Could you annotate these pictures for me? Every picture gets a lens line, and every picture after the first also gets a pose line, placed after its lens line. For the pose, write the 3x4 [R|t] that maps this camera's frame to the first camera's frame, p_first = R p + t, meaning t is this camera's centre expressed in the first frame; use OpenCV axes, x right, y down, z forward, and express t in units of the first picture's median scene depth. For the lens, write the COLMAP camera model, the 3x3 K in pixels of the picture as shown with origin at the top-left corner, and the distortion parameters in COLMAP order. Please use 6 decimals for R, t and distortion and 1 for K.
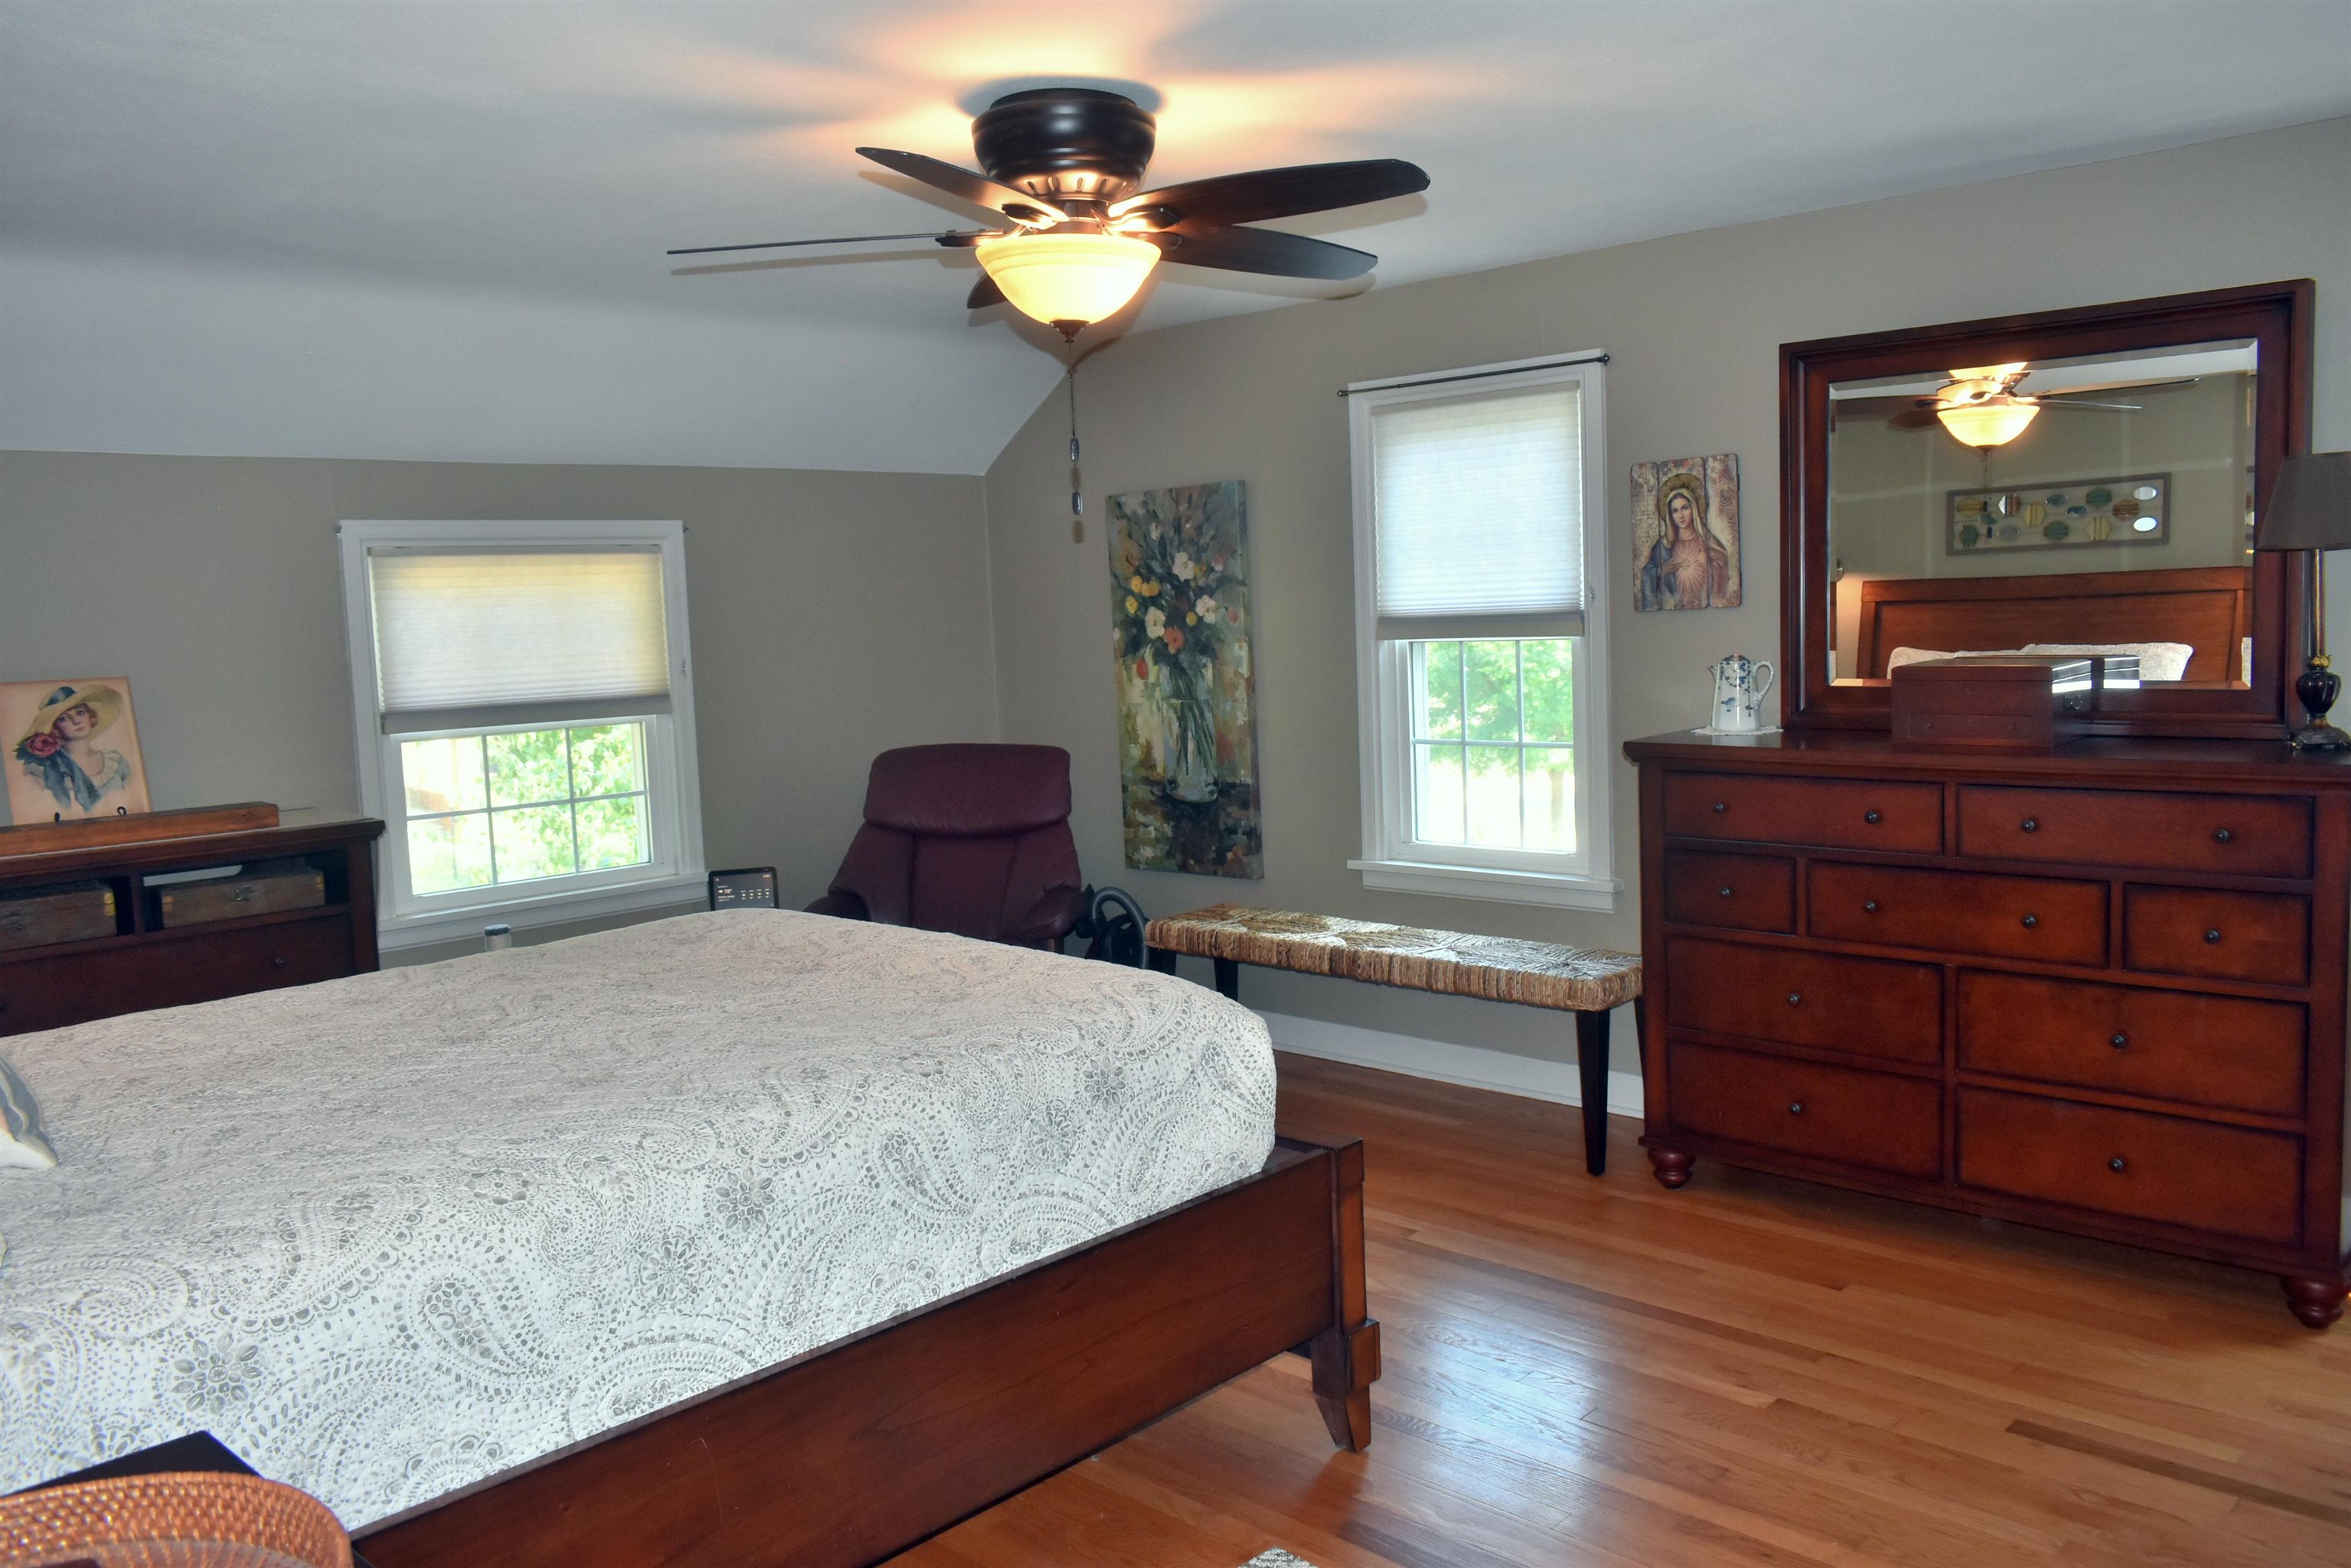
lens RADIAL K [[1822.9, 0, 1174.5], [0, 1822.9, 769.5], [0, 0, 1]] dist [-0.021400, 0.014630]
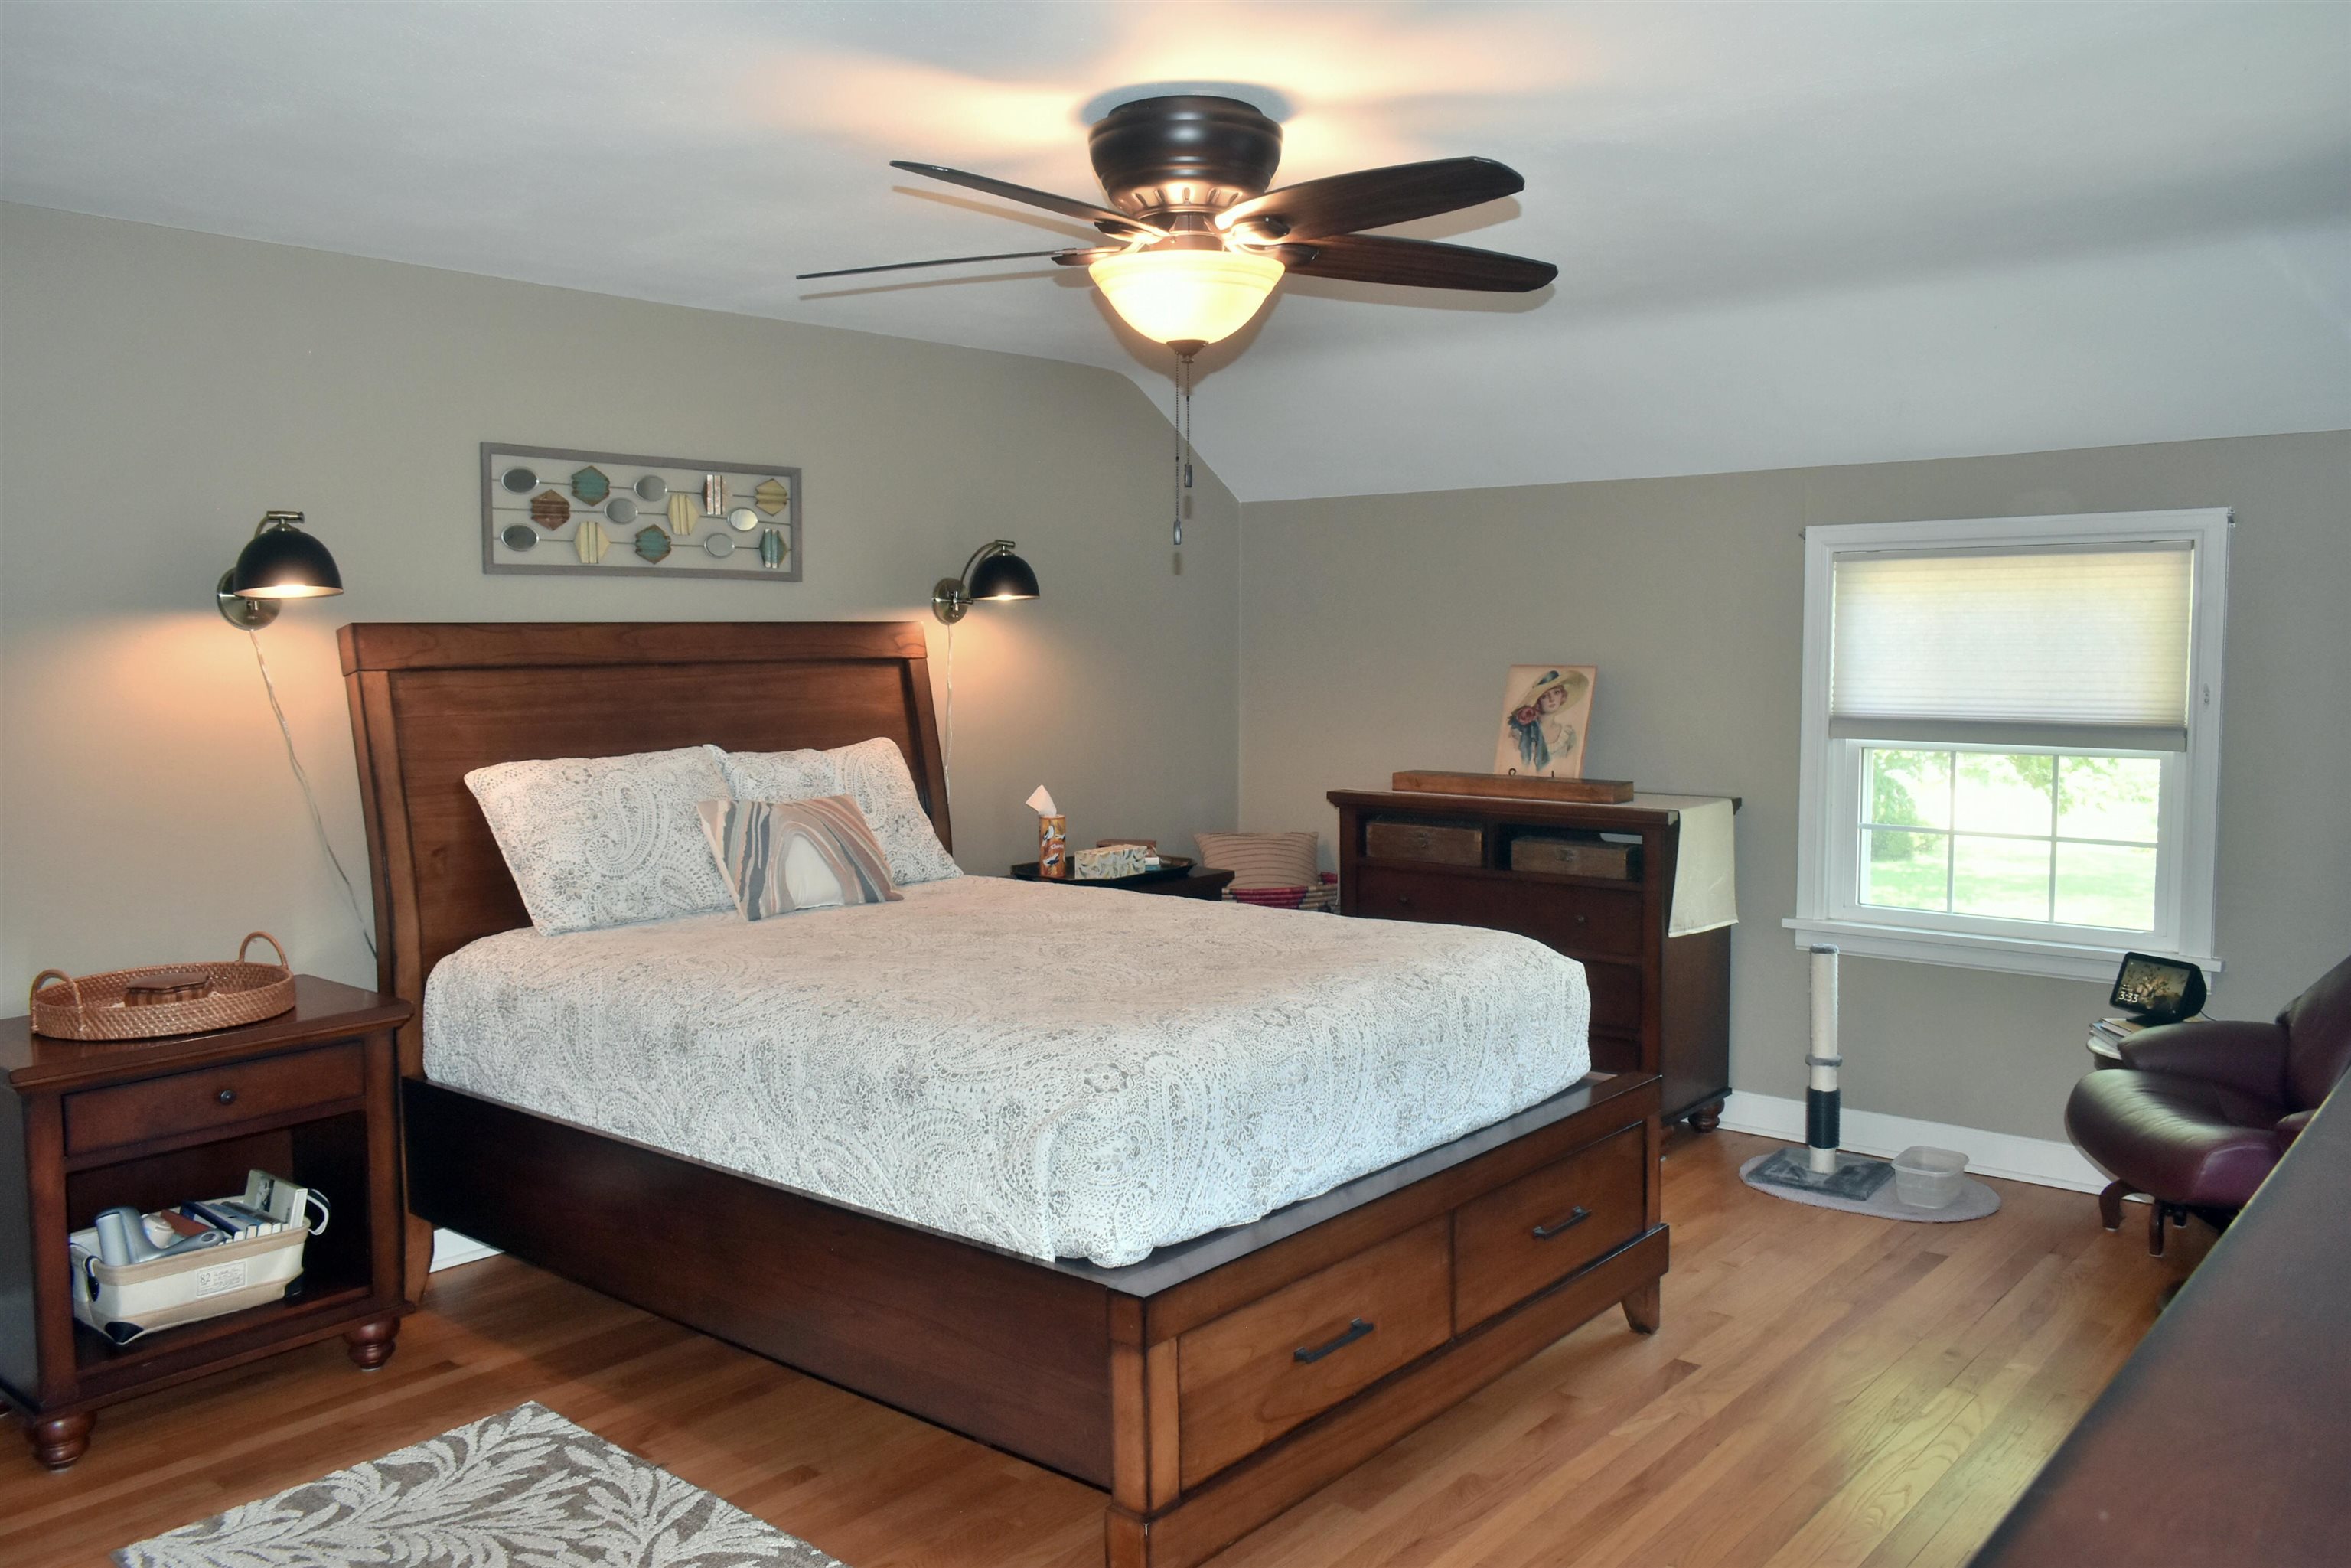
lens RADIAL K [[1828.0, 0, 1175.5], [0, 1828.0, 784.0], [0, 0, 1]] dist [0.005705, 0.006430]
pose [[0.053215, 0.118769, -0.991495, 0.642339], [-0.091288, 0.989323, 0.113609, -0.088915], [0.994402, 0.084466, 0.063489, 0.670973]]
